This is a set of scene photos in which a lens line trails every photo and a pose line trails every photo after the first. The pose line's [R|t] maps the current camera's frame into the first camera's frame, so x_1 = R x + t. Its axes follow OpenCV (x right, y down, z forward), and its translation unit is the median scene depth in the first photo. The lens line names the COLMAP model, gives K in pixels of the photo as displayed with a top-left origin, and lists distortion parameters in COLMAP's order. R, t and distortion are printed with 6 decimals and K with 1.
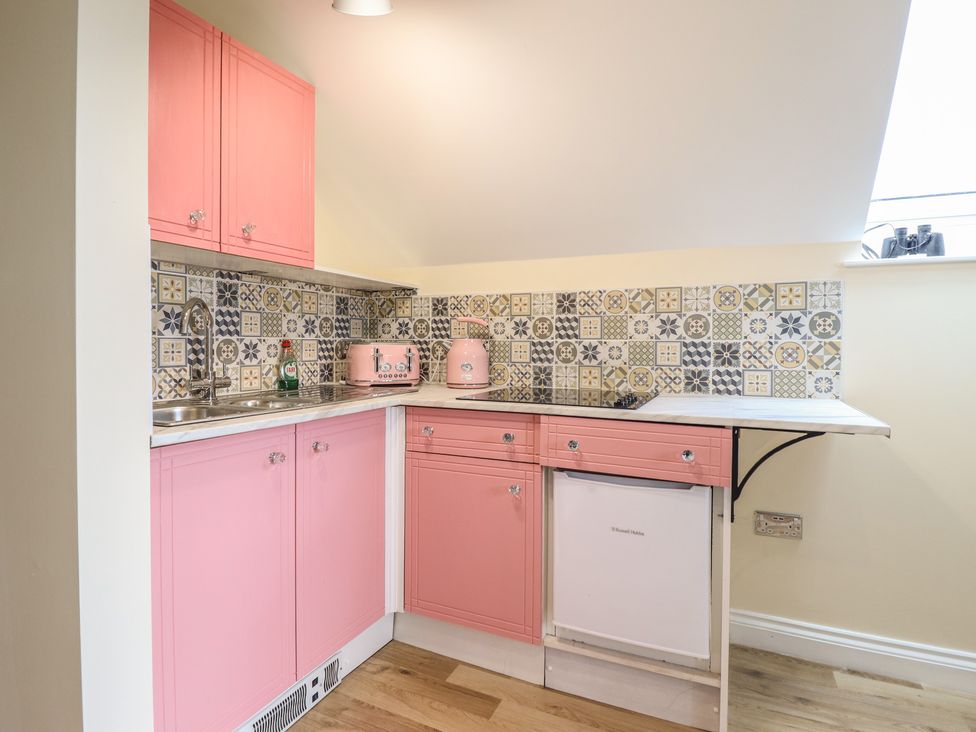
lens RADIAL K [[517.8, 0, 486.4], [0, 517.8, 351.7], [0, 0, 1]] dist [-0.000926, -0.014696]
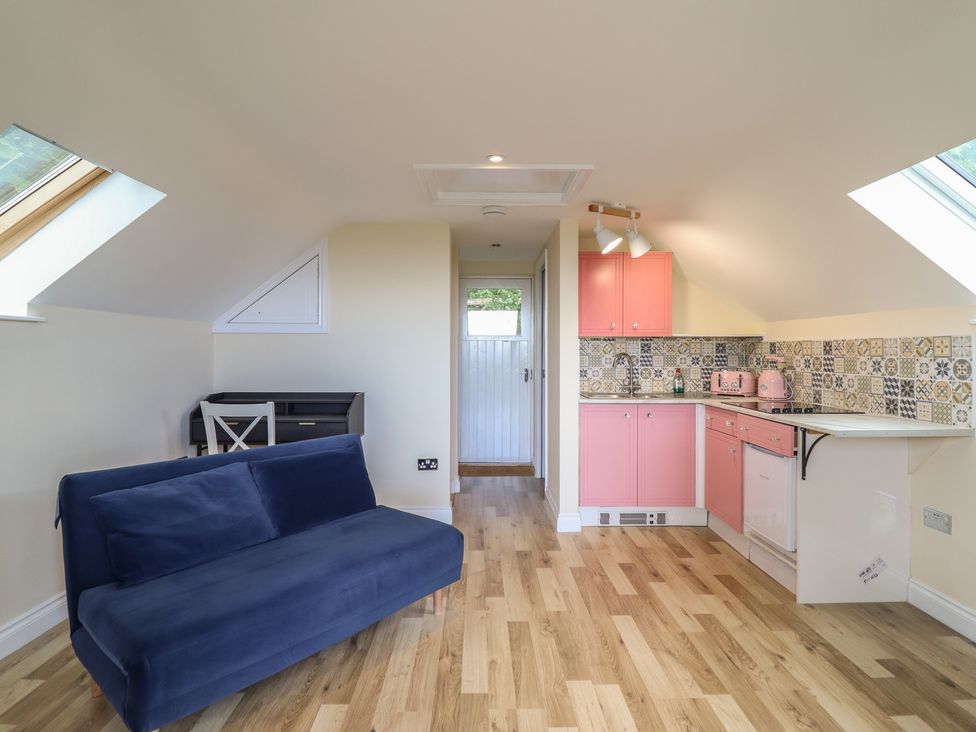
lens RADIAL K [[517.8, 0, 486.4], [0, 517.8, 351.7], [0, 0, 1]] dist [-0.000926, -0.014696]
pose [[0.430844, -0.003110, -0.902421, 1.199034], [-0.011958, 0.999887, -0.009156, -0.064991], [0.902347, 0.014736, 0.430758, -0.577716]]
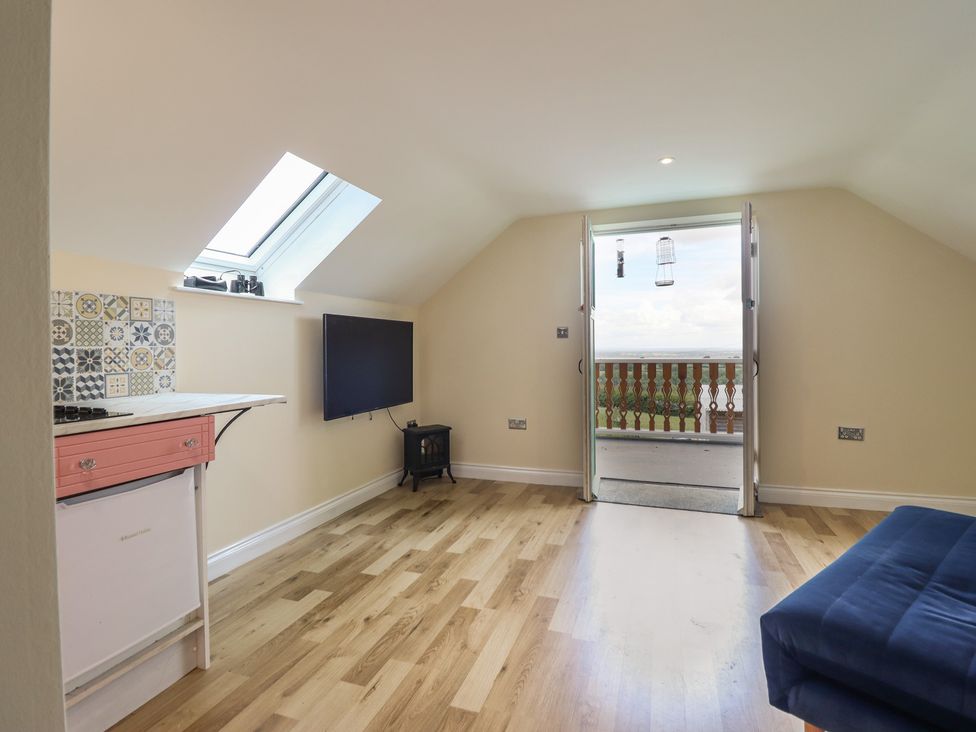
lens RADIAL K [[502.2, 0, 488.6], [0, 502.2, 352.4], [0, 0, 1]] dist [-0.000896, -0.014138]
pose [[-0.098831, -0.015047, 0.994990, -0.597642], [0.024434, 0.999548, 0.017543, -0.008776], [-0.994804, 0.026045, -0.098418, 0.305943]]
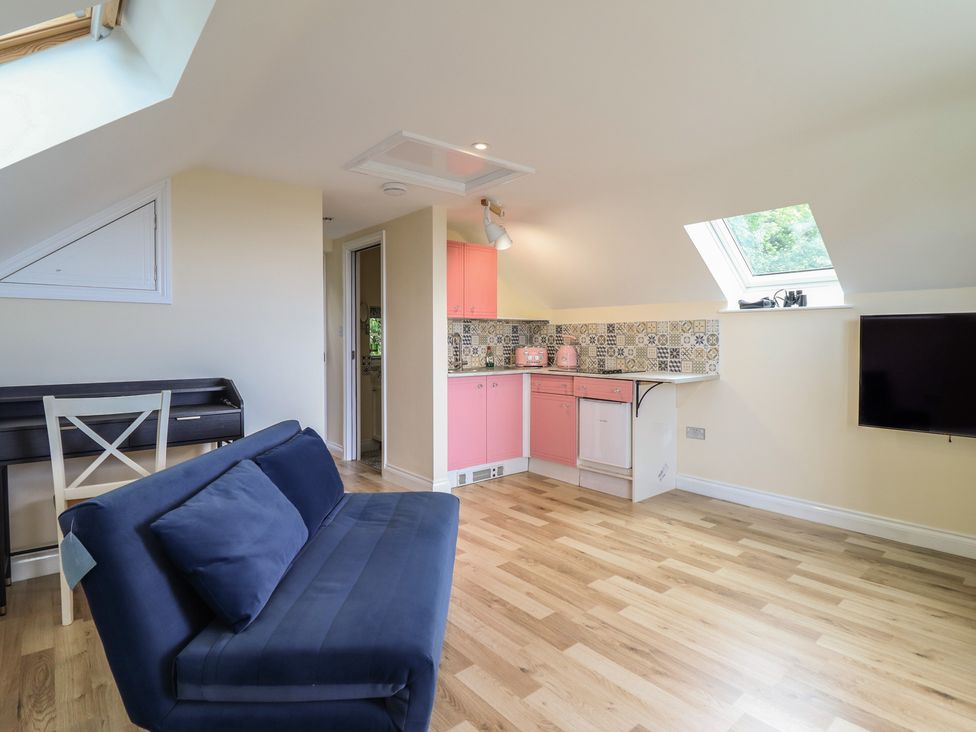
lens RADIAL K [[517.8, 0, 486.4], [0, 517.8, 351.7], [0, 0, 1]] dist [-0.000926, -0.014696]
pose [[0.906569, 0.003399, -0.422043, 0.657048], [-0.000283, 0.999972, 0.007447, -0.016550], [0.422056, -0.006631, 0.906545, -1.258565]]
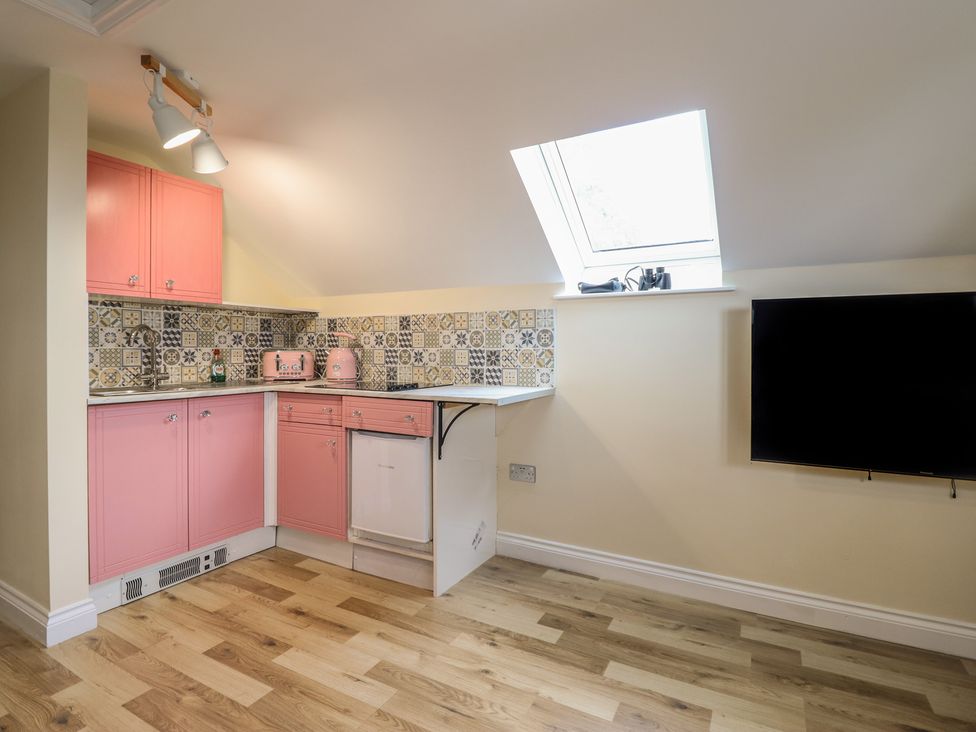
lens RADIAL K [[502.2, 0, 488.6], [0, 502.2, 352.4], [0, 0, 1]] dist [-0.000896, -0.014138]
pose [[0.997579, -0.003644, -0.069451, 0.547532], [0.002924, 0.999941, -0.010467, 0.004359], [0.069485, 0.010238, 0.997530, -0.433552]]
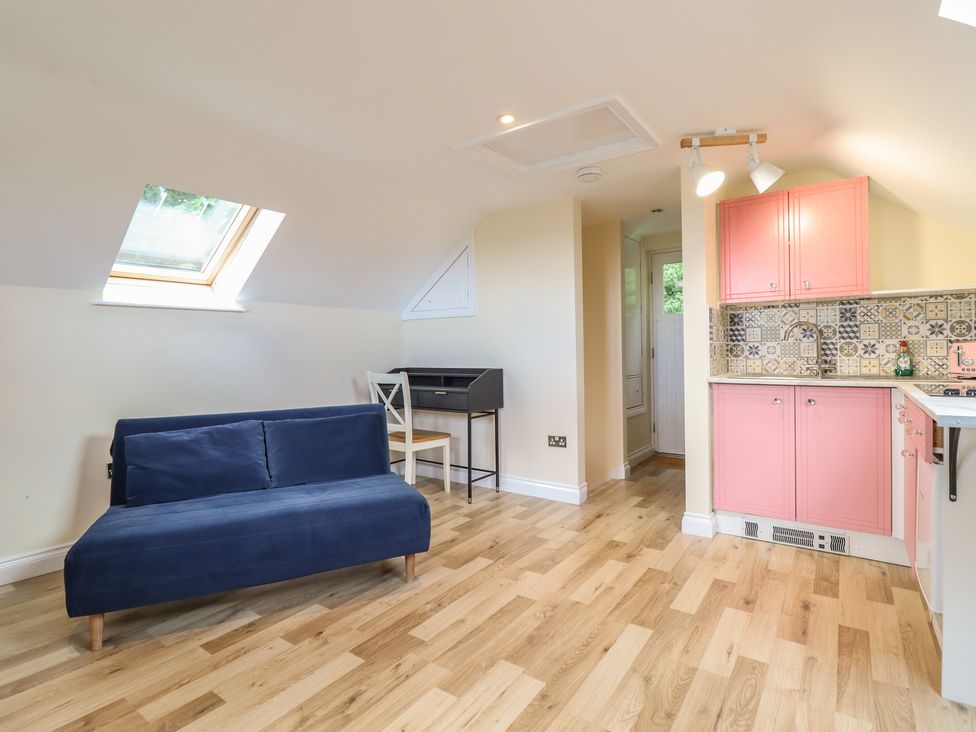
lens RADIAL K [[504.8, 0, 484.5], [0, 504.8, 352.4], [0, 0, 1]] dist [-0.001493, -0.013181]
pose [[-0.189282, 0.001988, -0.981921, 1.261689], [0.000748, 0.999998, 0.001881, 0.005799], [0.981922, -0.000379, -0.189283, 0.160449]]
